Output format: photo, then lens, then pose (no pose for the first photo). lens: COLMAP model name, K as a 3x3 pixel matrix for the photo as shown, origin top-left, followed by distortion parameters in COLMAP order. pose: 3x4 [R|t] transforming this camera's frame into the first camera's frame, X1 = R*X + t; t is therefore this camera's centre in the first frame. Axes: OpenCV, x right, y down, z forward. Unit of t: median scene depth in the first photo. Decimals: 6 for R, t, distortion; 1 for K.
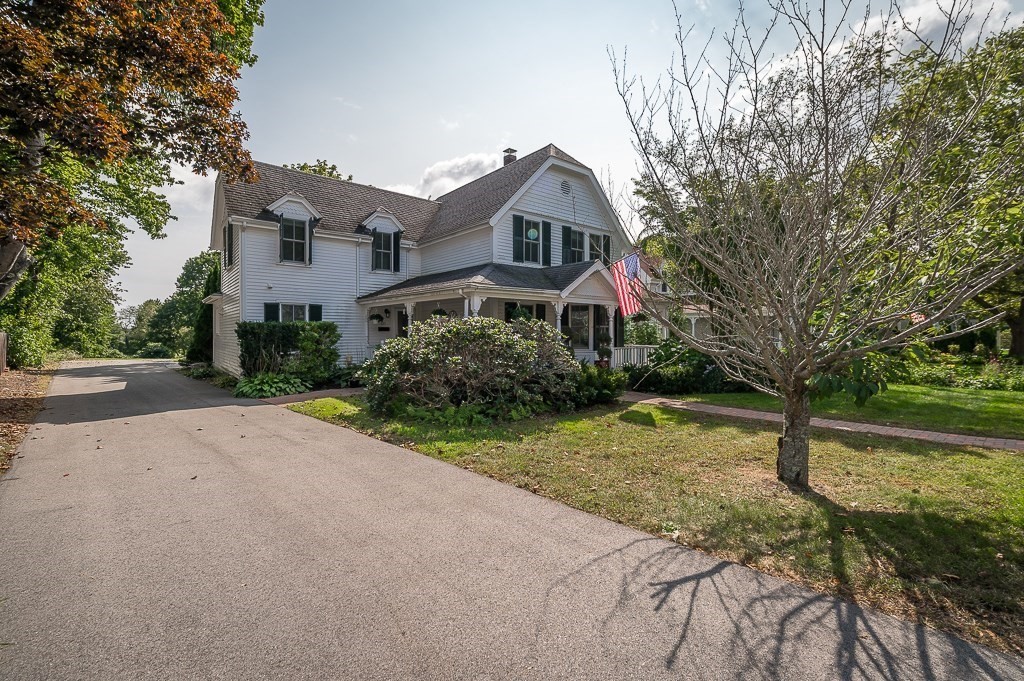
lens RADIAL K [[444.4, 0, 519.4], [0, 444.4, 333.9], [0, 0, 1]] dist [0.012125, 0.000244]
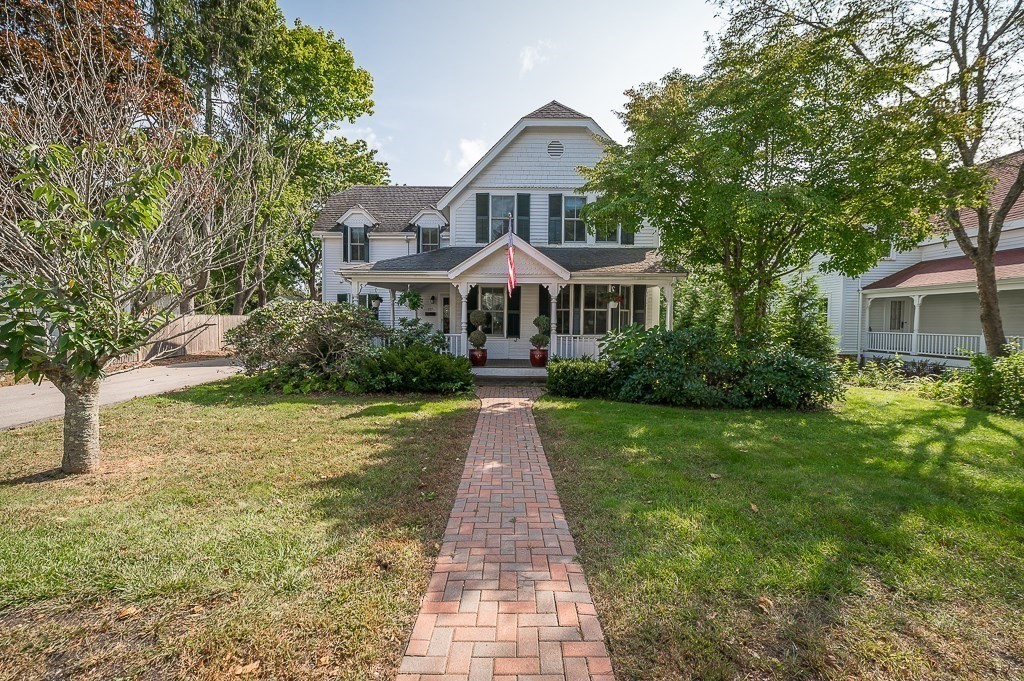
lens RADIAL K [[444.4, 0, 513.2], [0, 444.4, 340.7], [0, 0, 1]] dist [0.012125, 0.000244]
pose [[0.750502, 0.042623, -0.659492, 0.678030], [-0.021510, 0.998965, 0.040086, 0.007296], [0.660518, -0.015899, 0.750642, 0.325881]]
